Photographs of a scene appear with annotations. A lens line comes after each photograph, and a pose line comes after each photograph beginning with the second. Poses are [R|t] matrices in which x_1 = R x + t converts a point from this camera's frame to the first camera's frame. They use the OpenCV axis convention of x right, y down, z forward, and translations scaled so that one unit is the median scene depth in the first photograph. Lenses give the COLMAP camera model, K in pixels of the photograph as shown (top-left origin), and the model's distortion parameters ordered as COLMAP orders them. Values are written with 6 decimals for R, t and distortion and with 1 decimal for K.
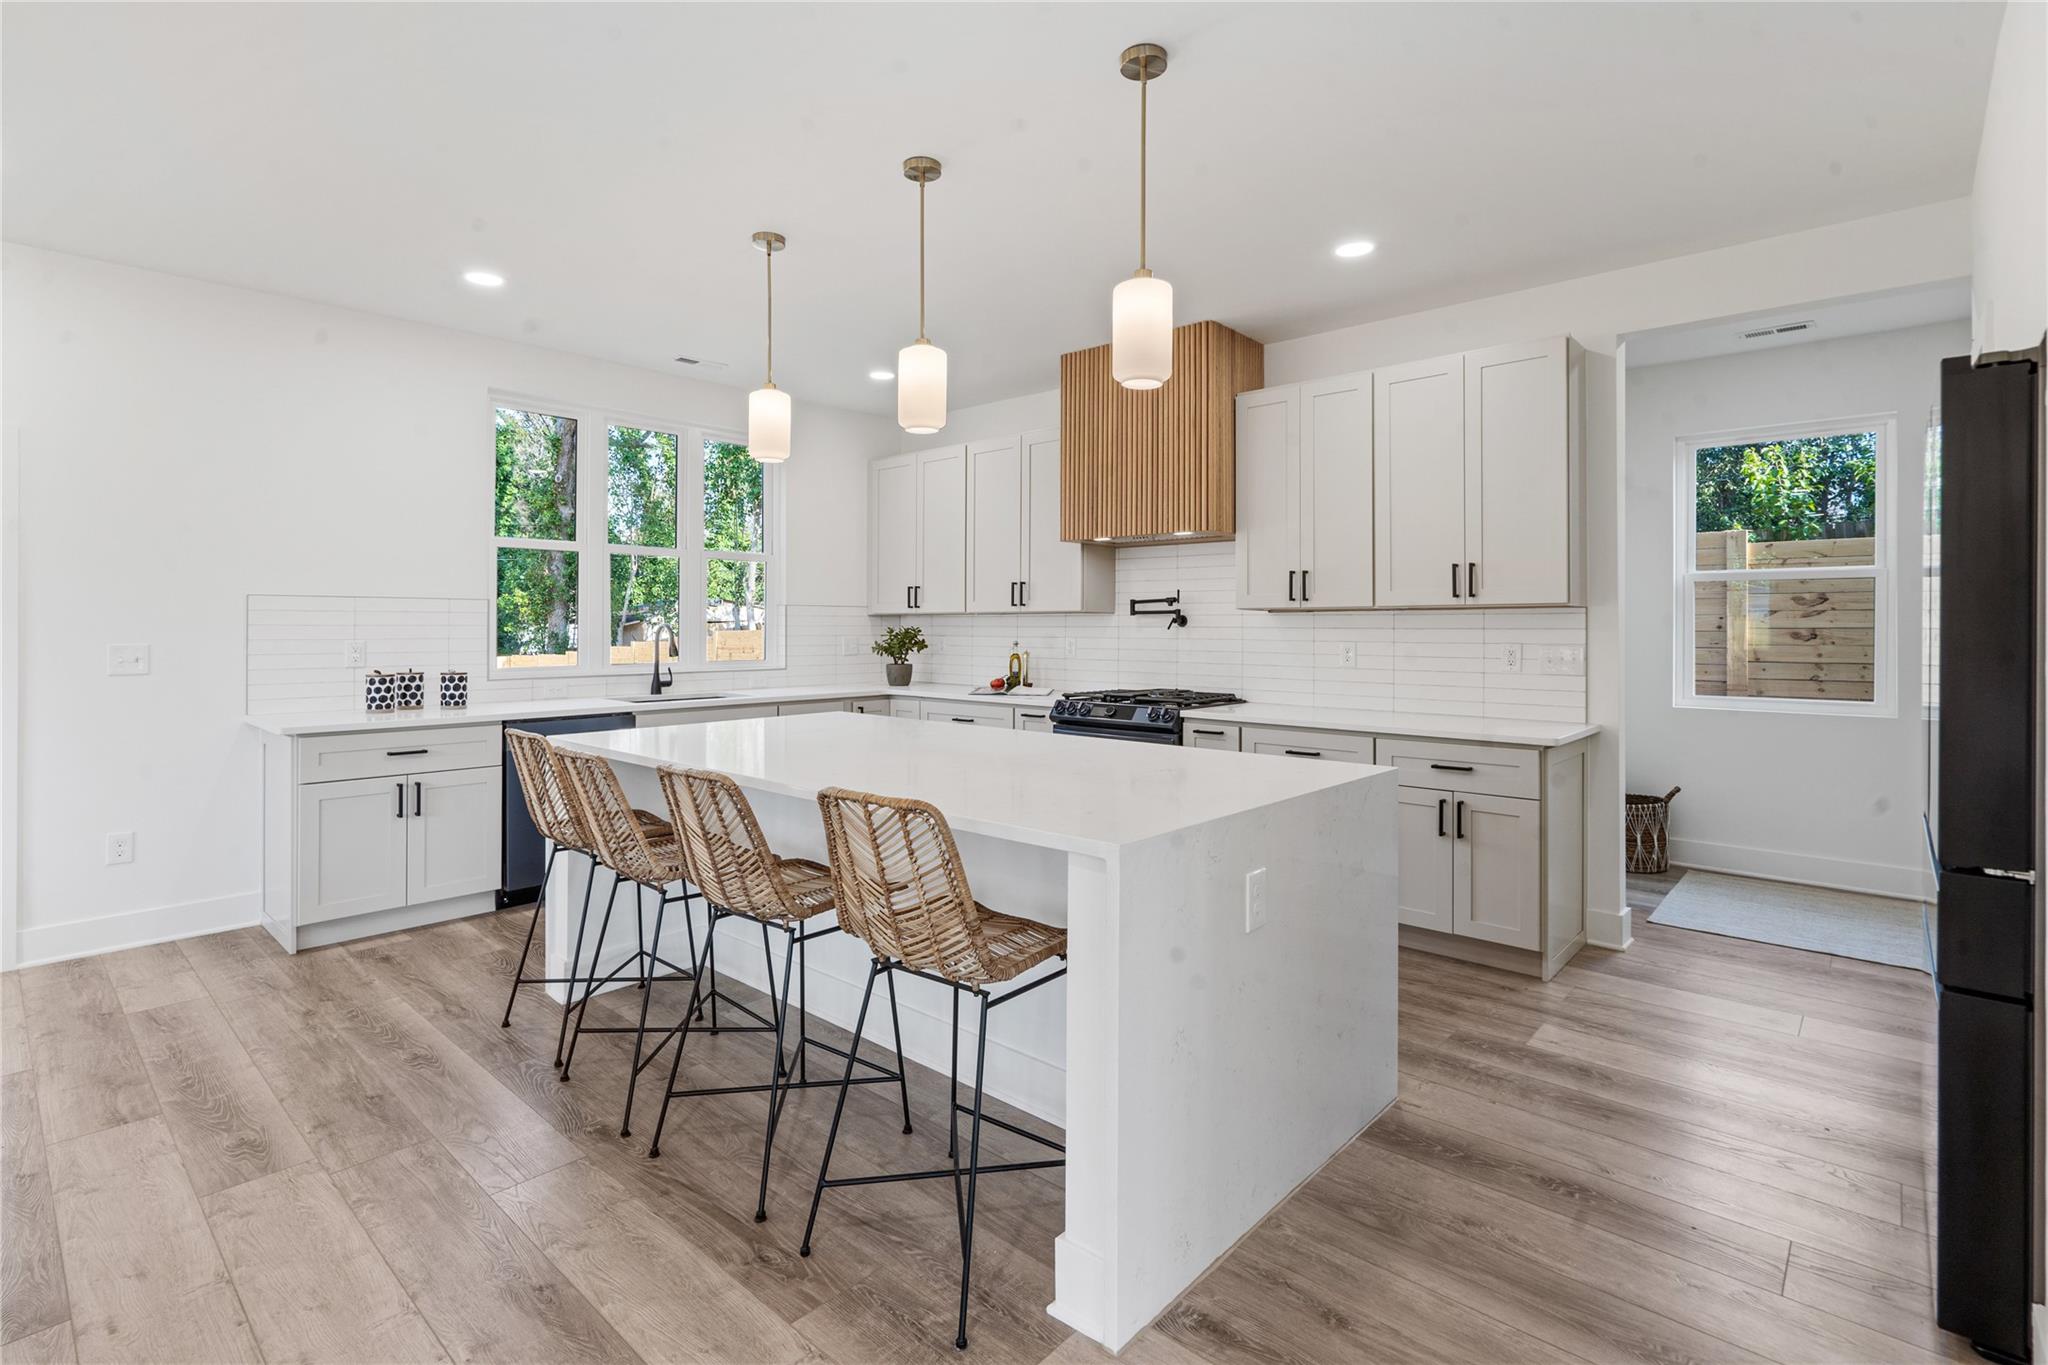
lens RADIAL K [[965.6, 0, 1008.8], [0, 965.6, 622.8], [0, 0, 1]] dist [-0.004923, 0.001177]
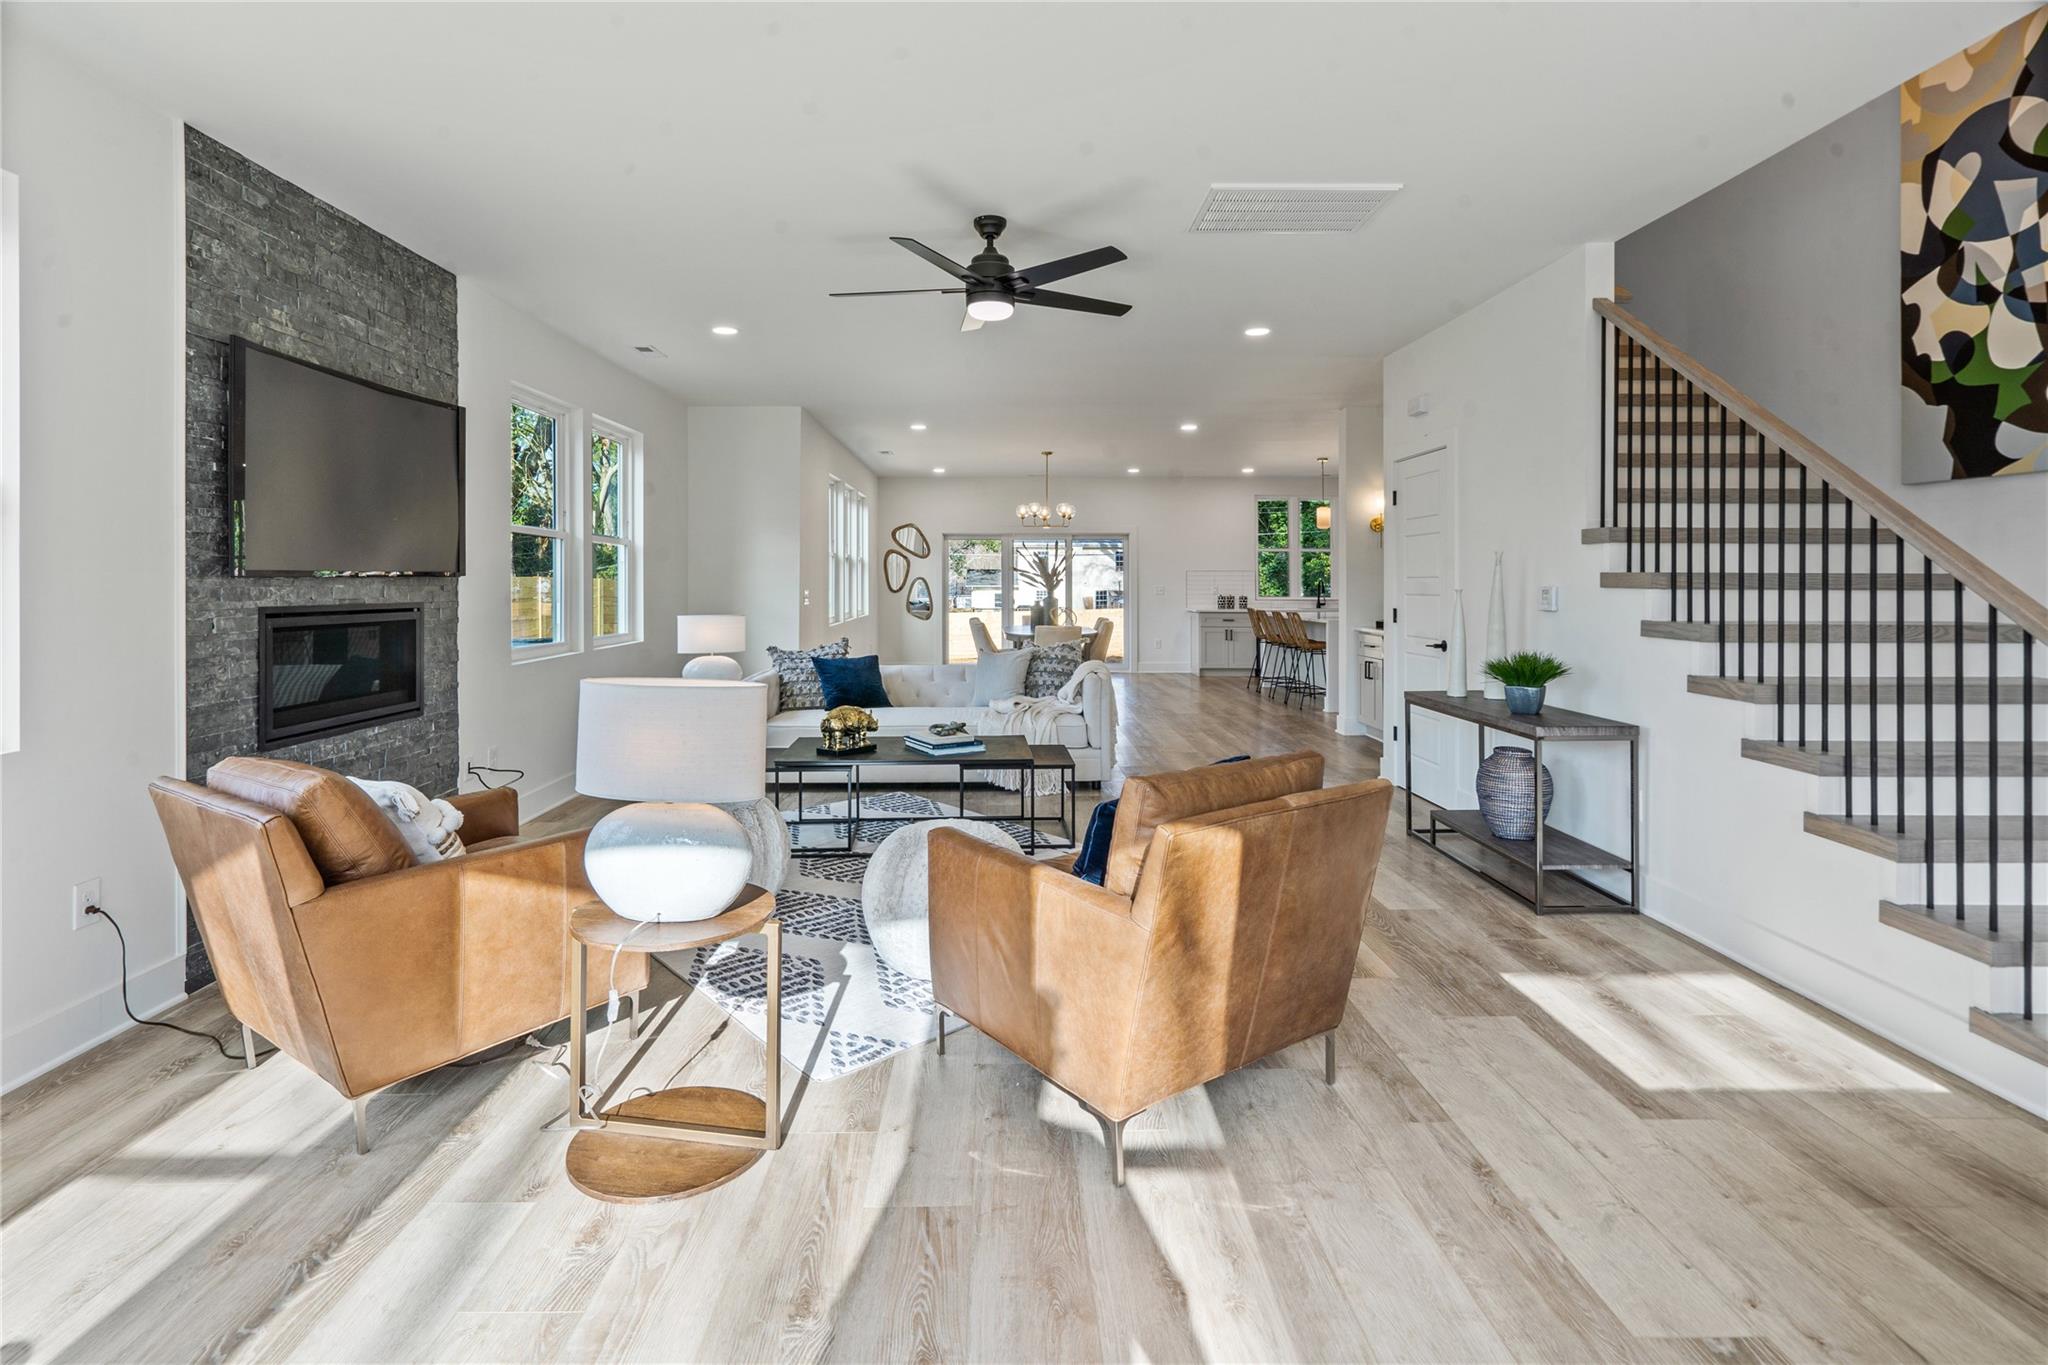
lens RADIAL K [[965.6, 0, 1002.5], [0, 965.6, 585.0], [0, 0, 1]] dist [-0.004923, 0.001177]
pose [[0.684309, 0.004026, -0.729181, 1.193081], [0.000365, 0.999983, 0.005865, -0.001321], [0.729192, -0.004279, 0.684296, -1.731714]]
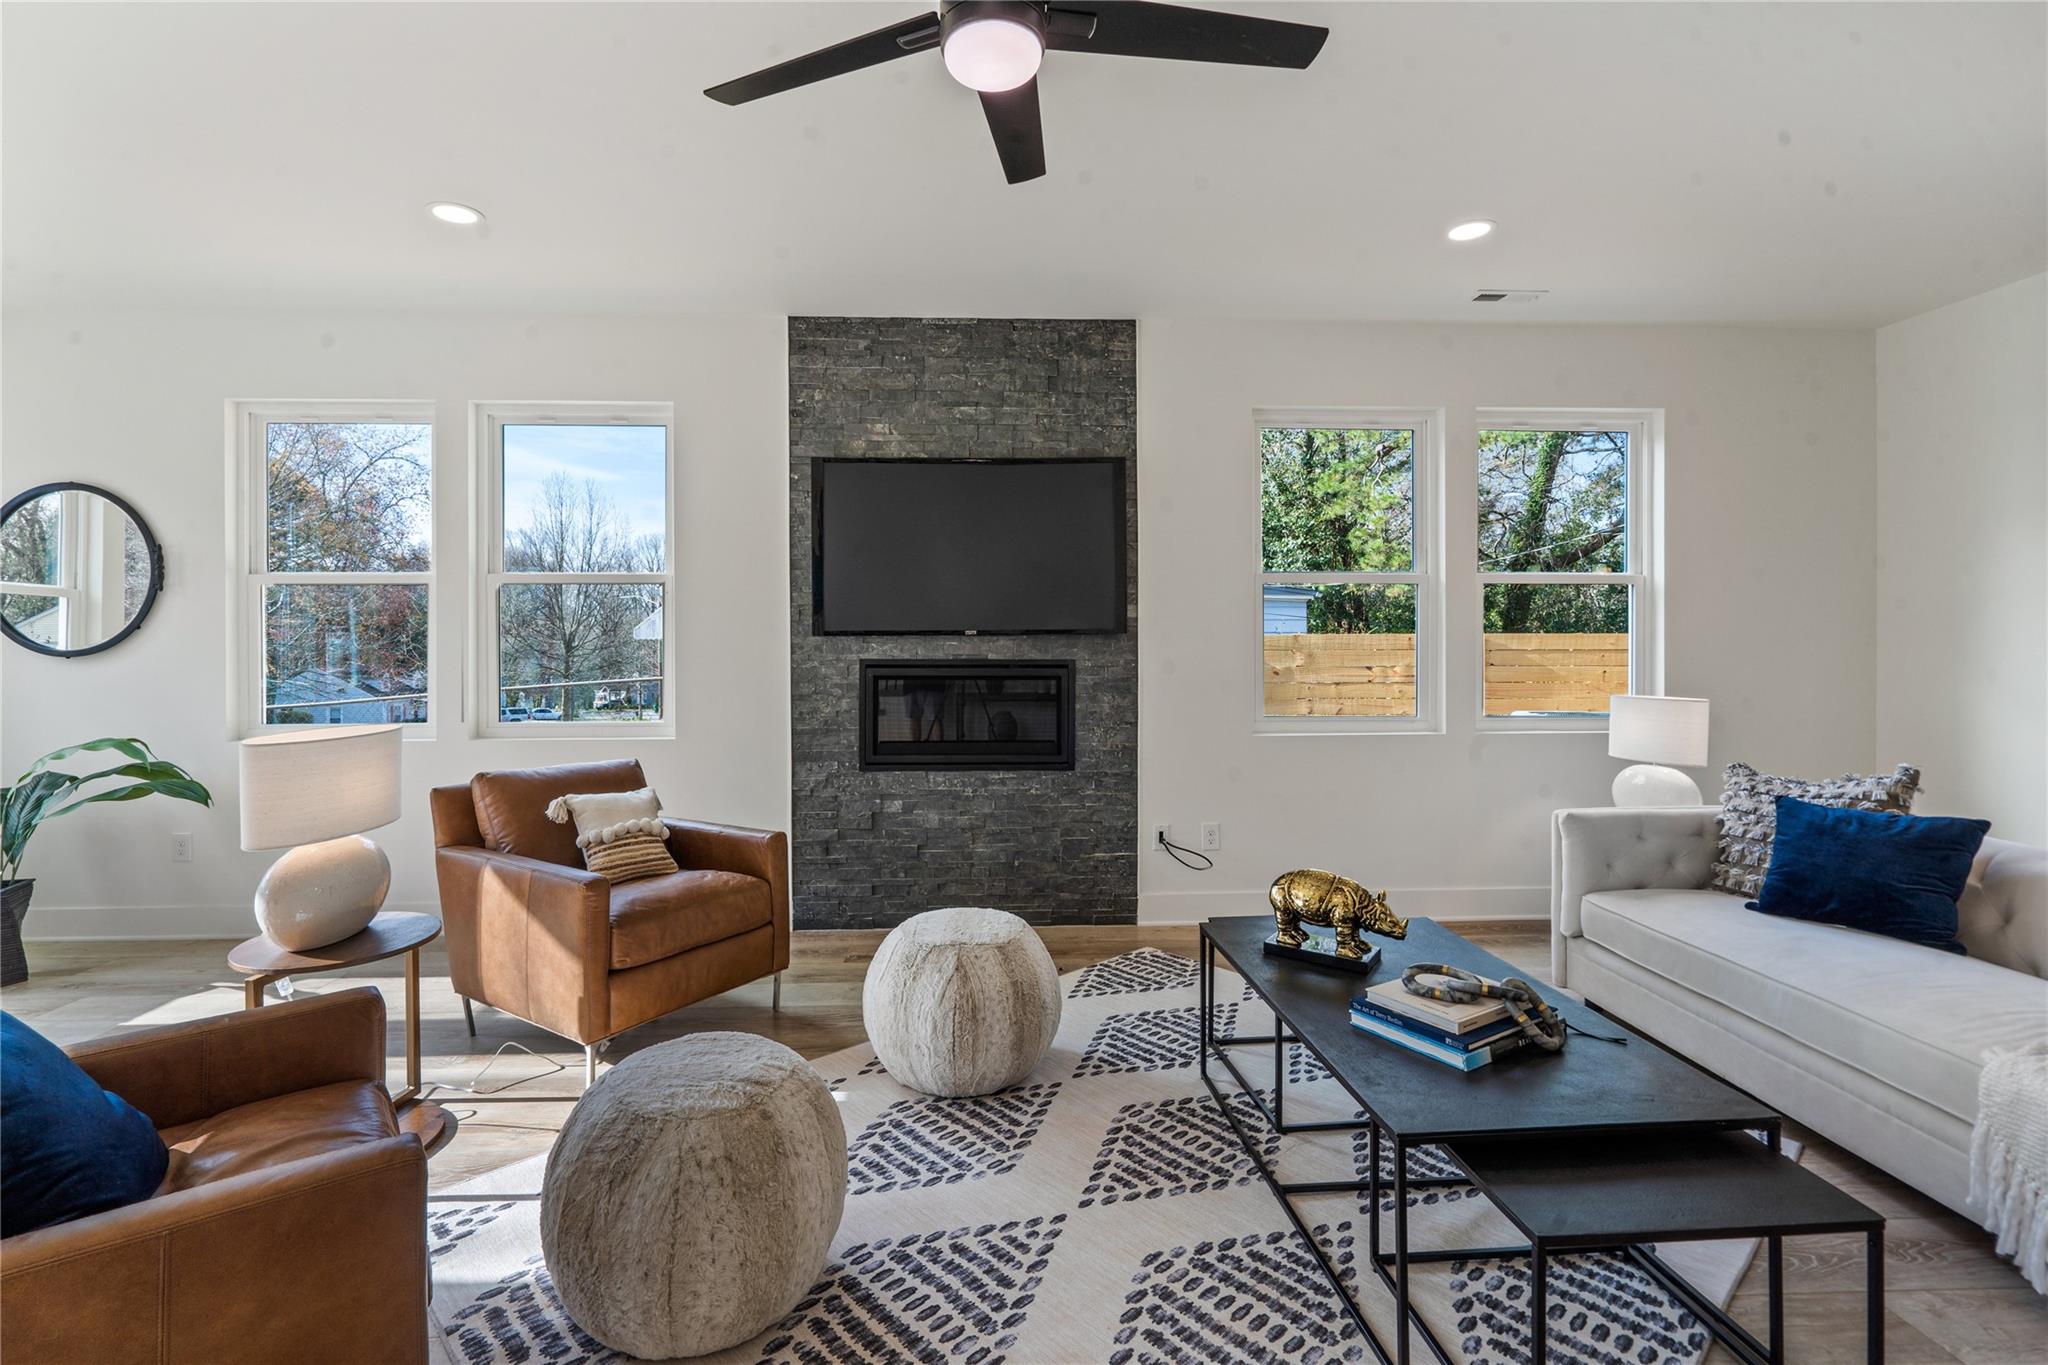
lens RADIAL K [[965.6, 0, 1006.9], [0, 965.6, 649.4], [0, 0, 1]] dist [-0.004923, 0.001177]
pose [[-0.703012, 0.008991, -0.711121, 0.790315], [0.001882, 0.999940, 0.010782, 0.000152], [0.711175, 0.006241, -0.702987, -0.727765]]
